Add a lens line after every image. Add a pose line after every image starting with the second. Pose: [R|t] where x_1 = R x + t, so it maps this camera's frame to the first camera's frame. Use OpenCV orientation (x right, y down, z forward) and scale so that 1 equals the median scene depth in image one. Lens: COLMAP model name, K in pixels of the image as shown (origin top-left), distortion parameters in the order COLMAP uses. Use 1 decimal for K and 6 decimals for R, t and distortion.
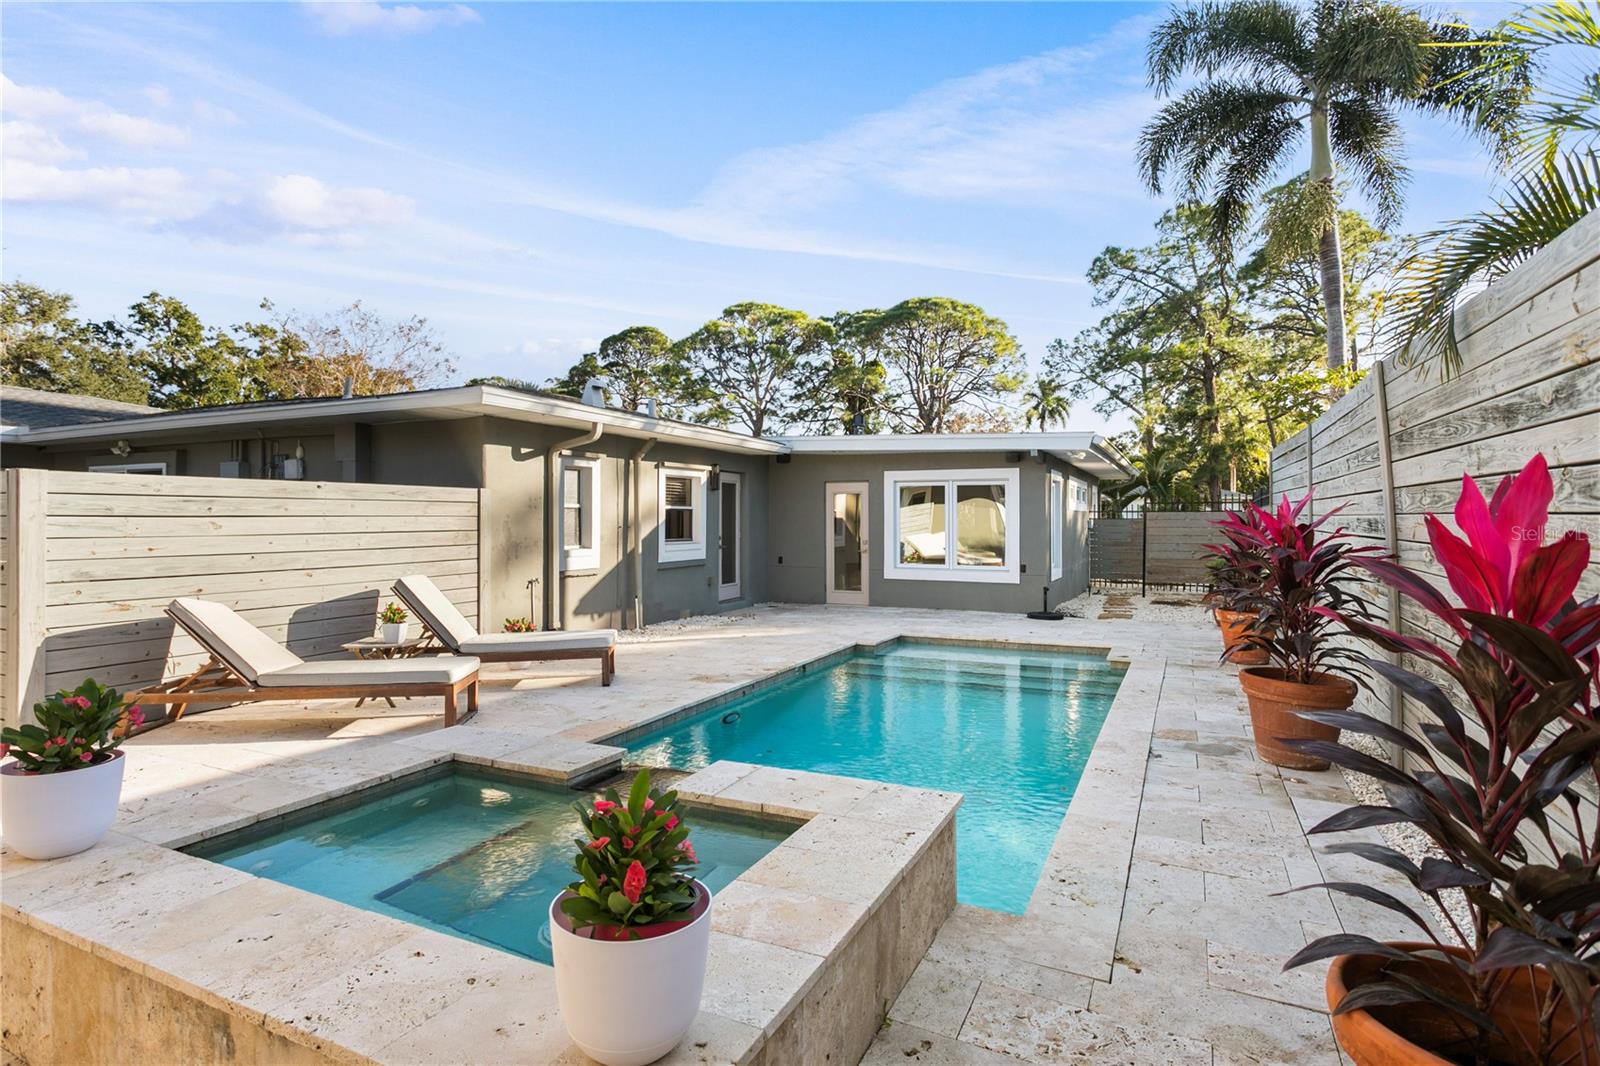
lens RADIAL K [[848.9, 0, 793.3], [0, 848.9, 528.0], [0, 0, 1]] dist [-0.000727, -0.000808]
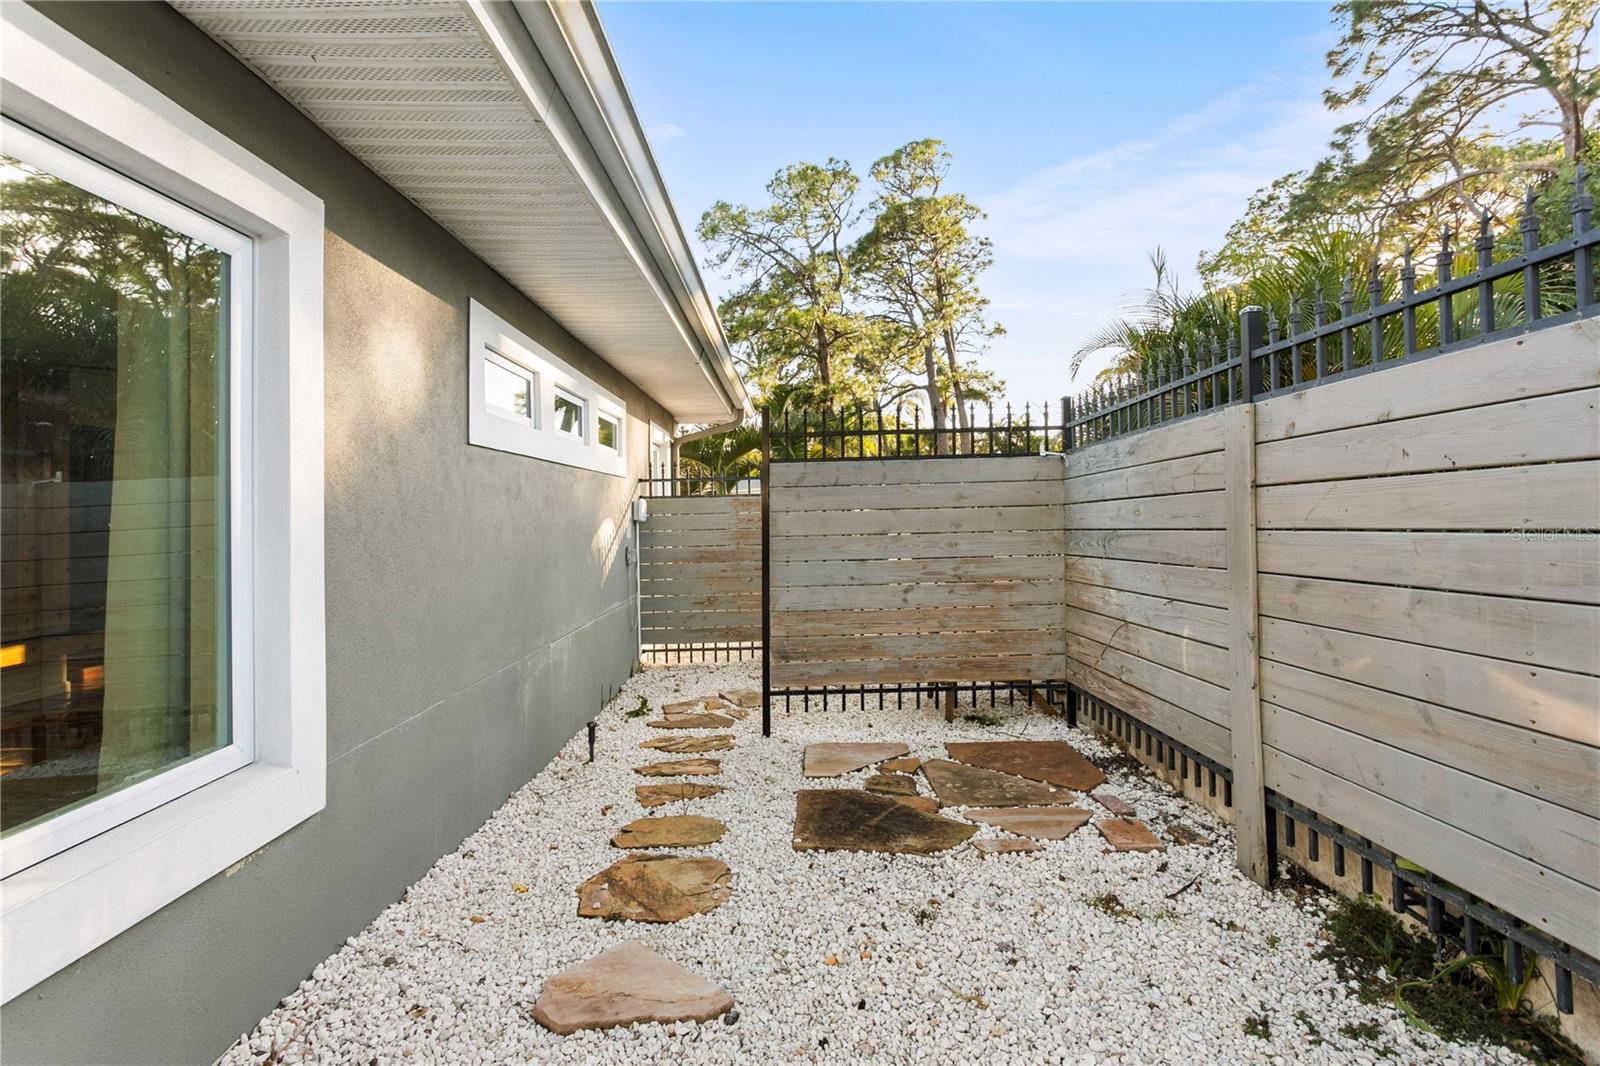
lens RADIAL K [[791.6, 0, 797.8], [0, 791.6, 519.6], [0, 0, 1]] dist [-0.006359, 0.000720]
pose [[0.906904, -0.025280, 0.420578, 0.090676], [0.026510, 0.999644, 0.002921, 0.000378], [-0.420502, 0.008501, 0.907252, 0.219239]]
